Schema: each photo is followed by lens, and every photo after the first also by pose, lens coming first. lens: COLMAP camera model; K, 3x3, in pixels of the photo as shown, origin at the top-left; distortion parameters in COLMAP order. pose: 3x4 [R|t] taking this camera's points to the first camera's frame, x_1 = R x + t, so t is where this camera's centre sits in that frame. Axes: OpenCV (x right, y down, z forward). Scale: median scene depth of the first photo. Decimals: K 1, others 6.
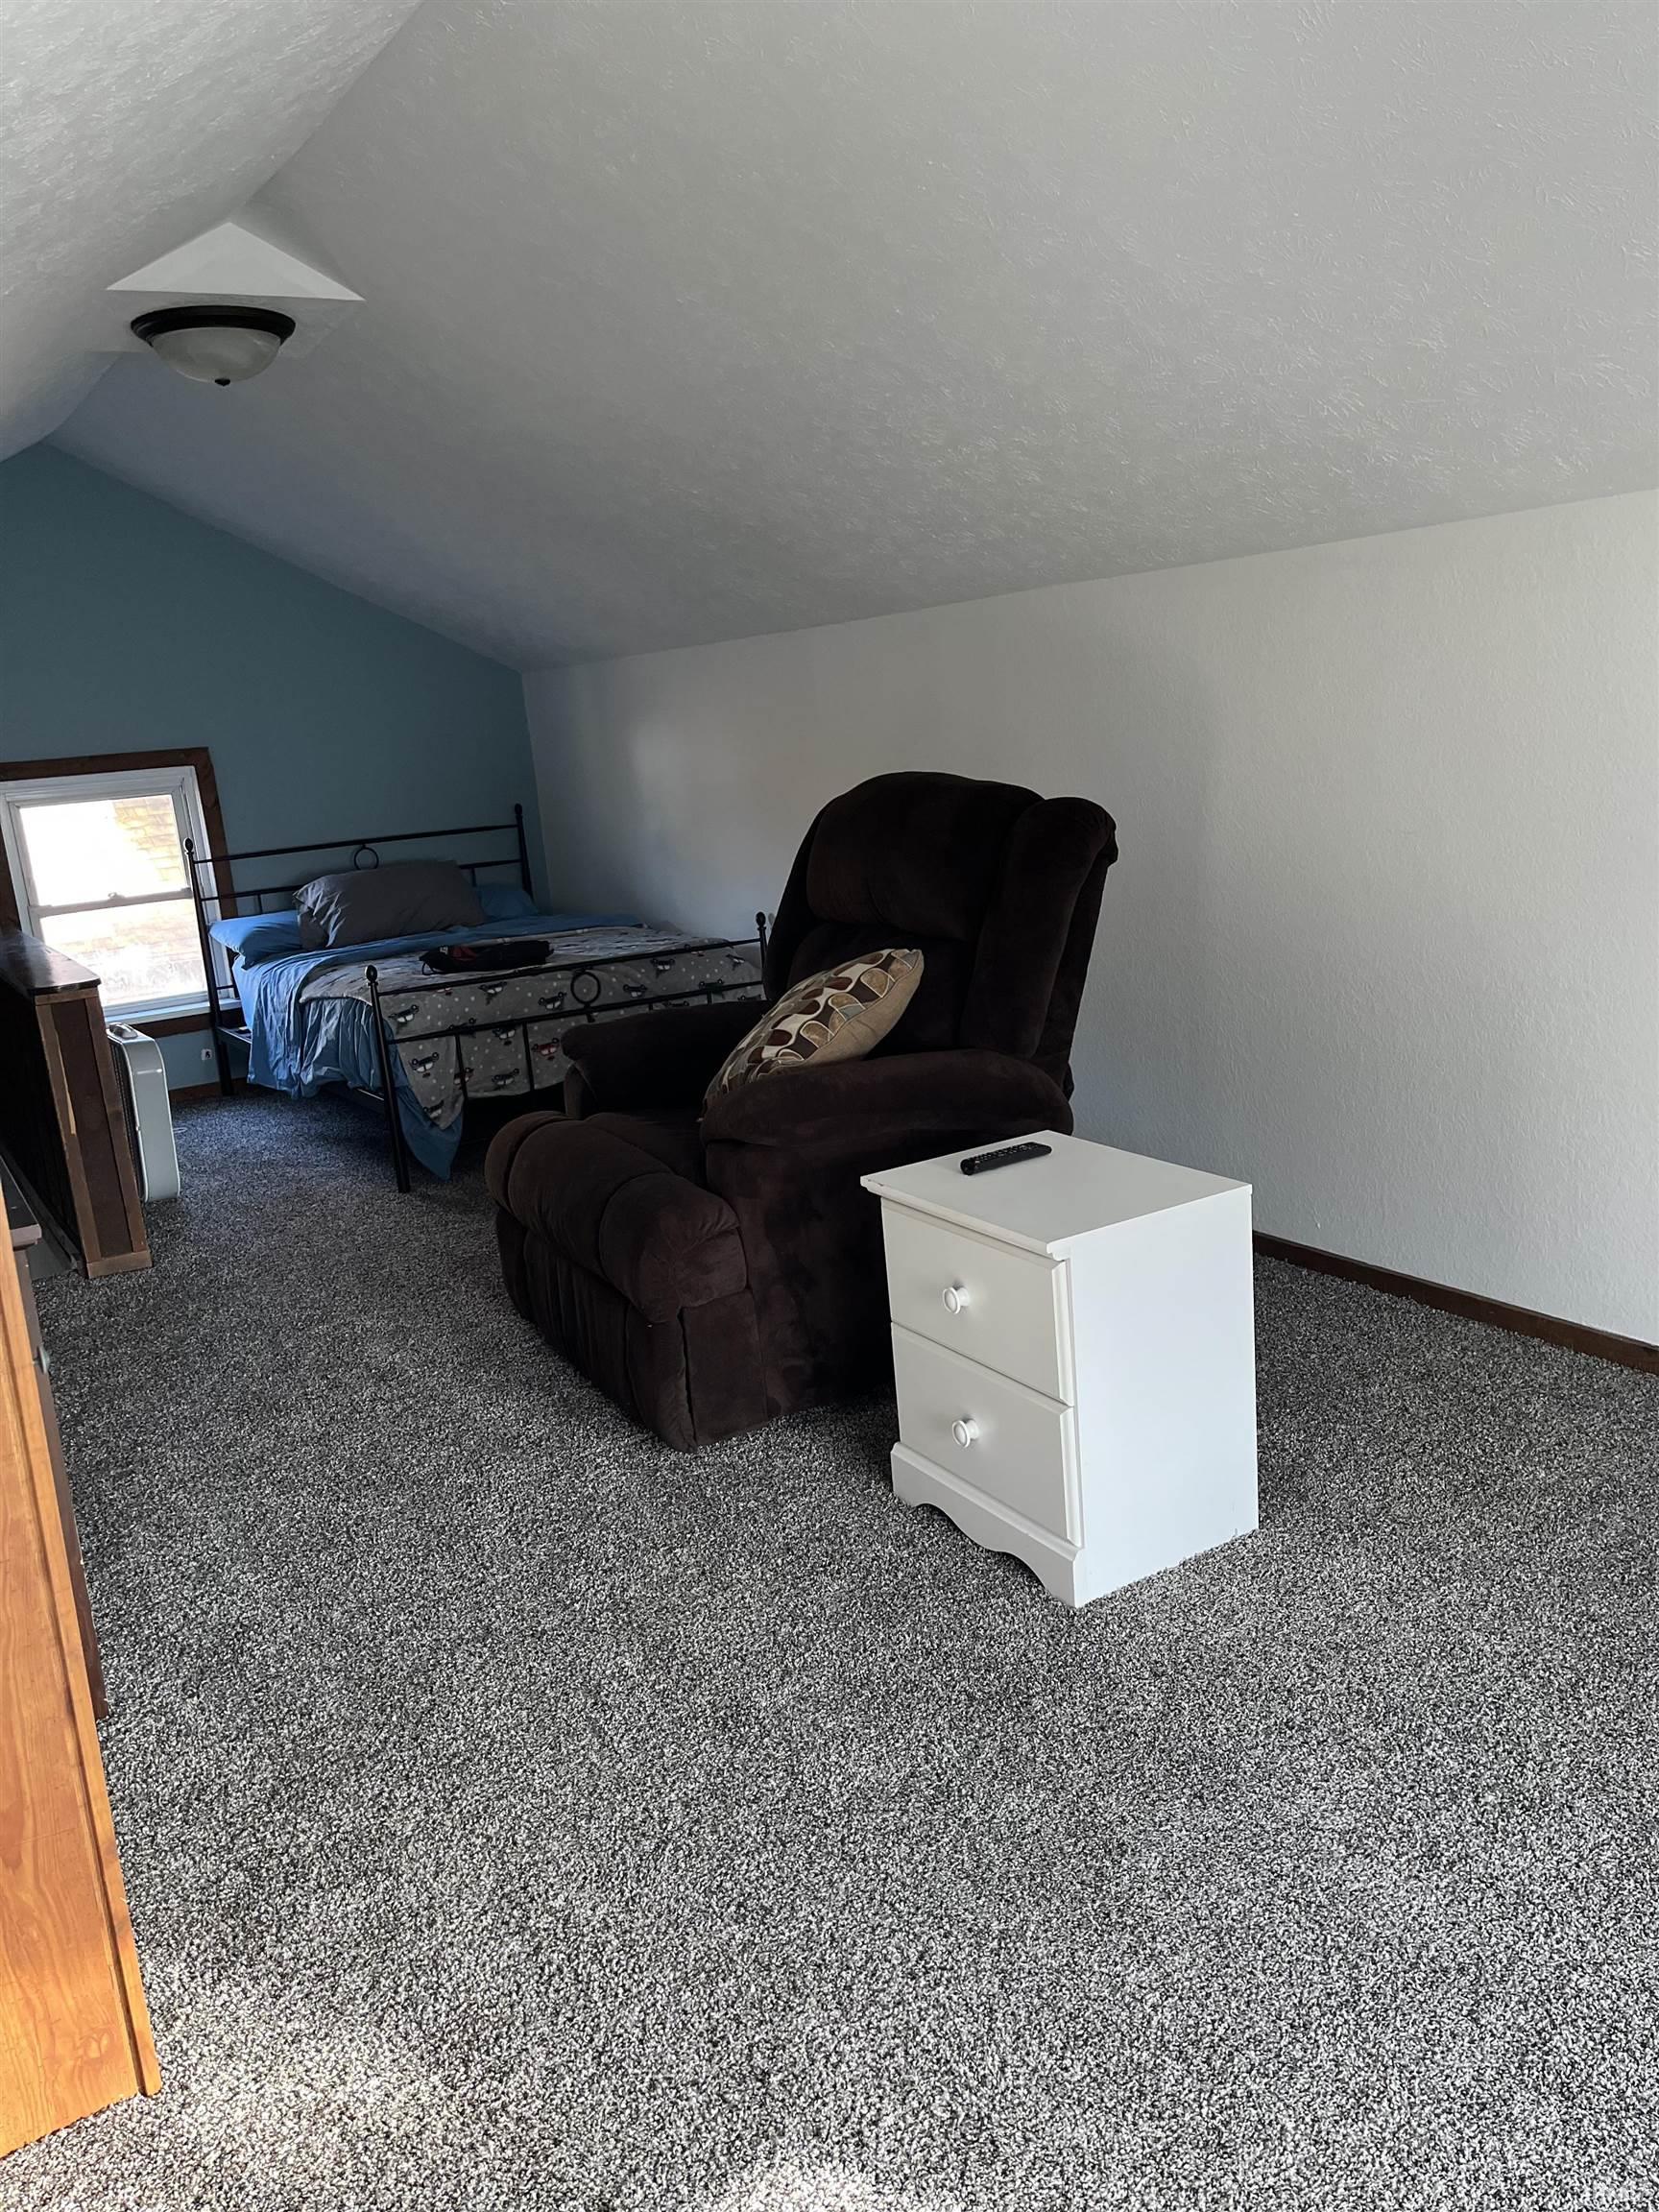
lens RADIAL K [[1669.3, 0, 825.6], [0, 1669.3, 1102.8], [0, 0, 1]] dist [0.066353, -0.097502]
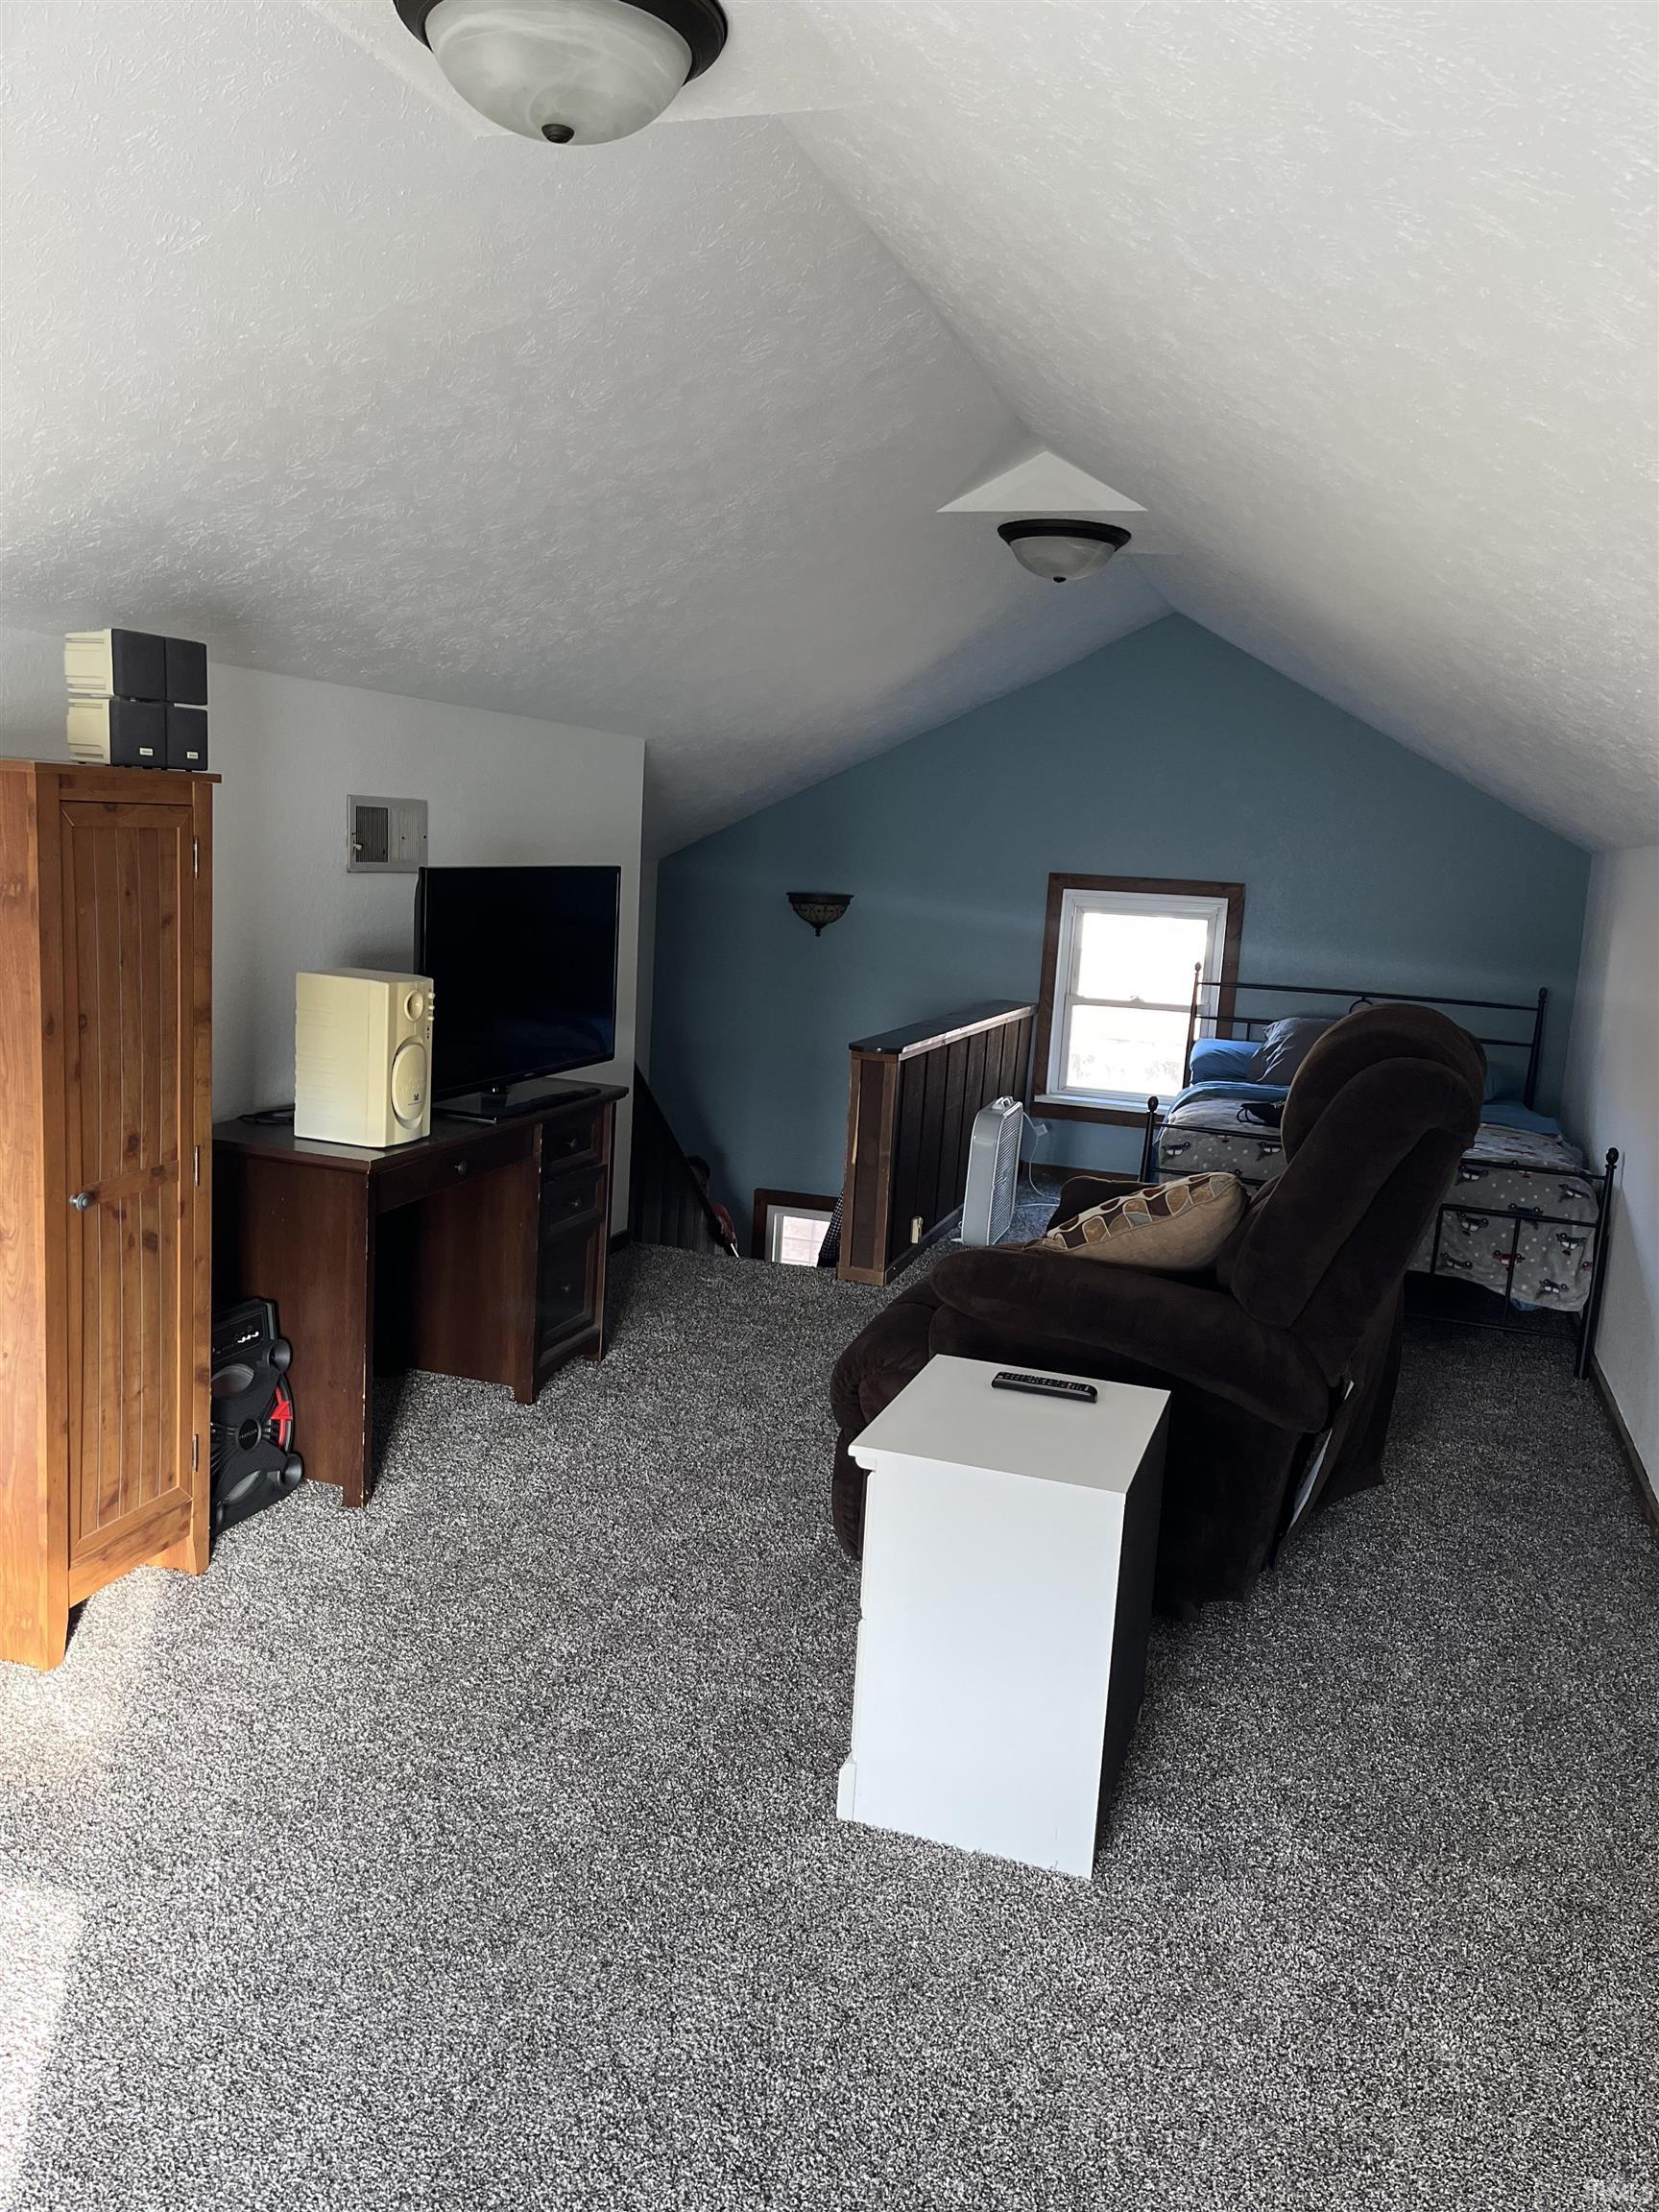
lens RADIAL K [[1669.3, 0, 829.9], [0, 1669.3, 1105.4], [0, 0, 1]] dist [0.066353, -0.097502]
pose [[0.633723, 0.237202, -0.736295, 0.304779], [-0.287774, 0.955802, 0.060233, -0.063212], [0.718040, 0.173715, 0.673974, 0.099520]]
